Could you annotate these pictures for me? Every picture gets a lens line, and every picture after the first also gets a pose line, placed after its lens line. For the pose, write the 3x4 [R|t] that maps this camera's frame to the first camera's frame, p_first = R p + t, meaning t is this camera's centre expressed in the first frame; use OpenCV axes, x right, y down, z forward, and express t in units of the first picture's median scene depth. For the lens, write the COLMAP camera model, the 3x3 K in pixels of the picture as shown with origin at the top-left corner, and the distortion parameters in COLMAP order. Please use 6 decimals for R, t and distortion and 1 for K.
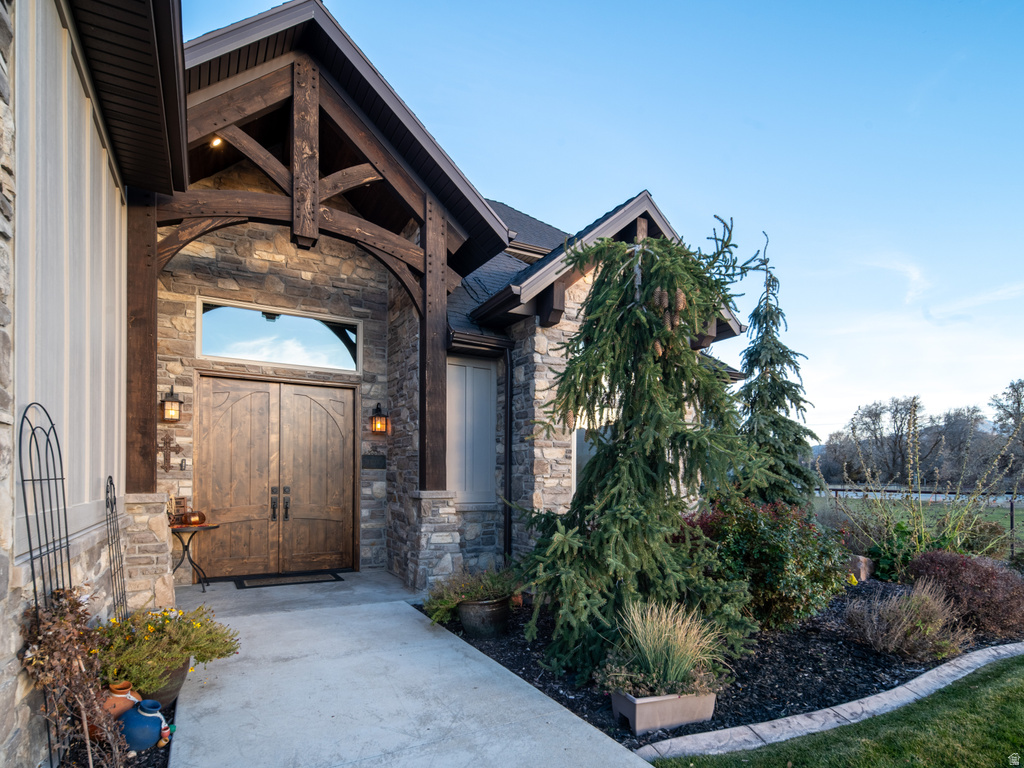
lens RADIAL K [[542.0, 0, 507.7], [0, 542.0, 447.5], [0, 0, 1]] dist [0.001947, 0.001753]
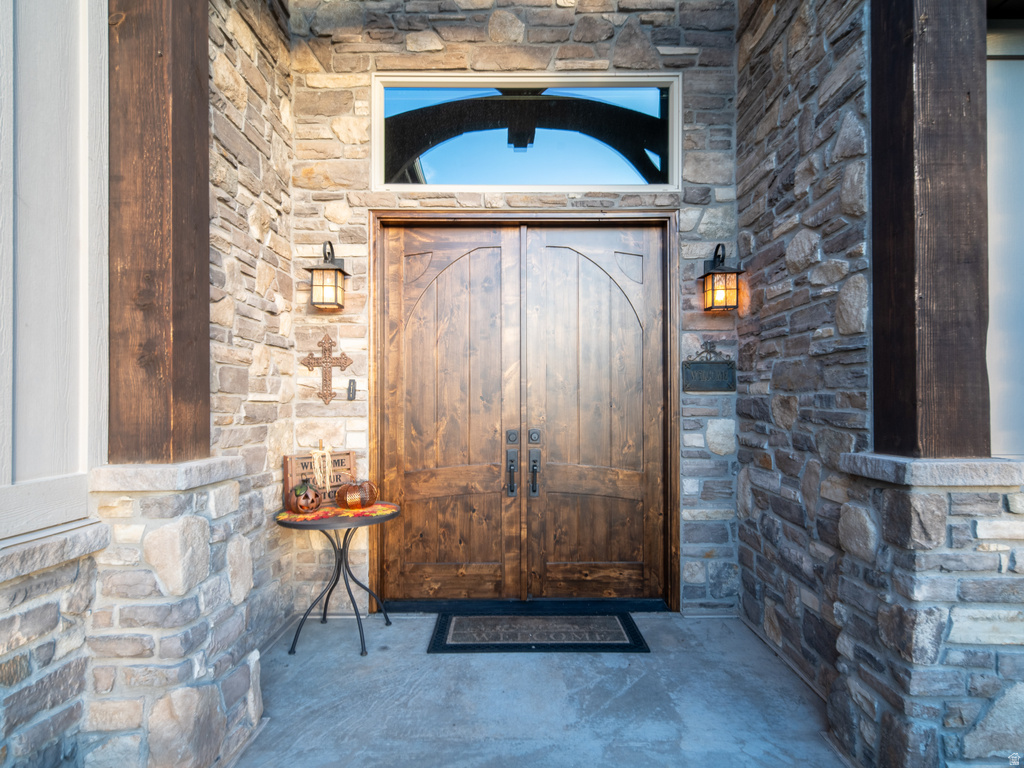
lens RADIAL K [[542.0, 0, 507.7], [0, 542.0, 447.5], [0, 0, 1]] dist [0.001947, 0.001753]
pose [[0.865298, 0.030975, -0.500300, -0.175399], [0.038068, 0.991145, 0.127206, 0.023357], [0.499810, -0.129117, 0.856457, 0.553569]]
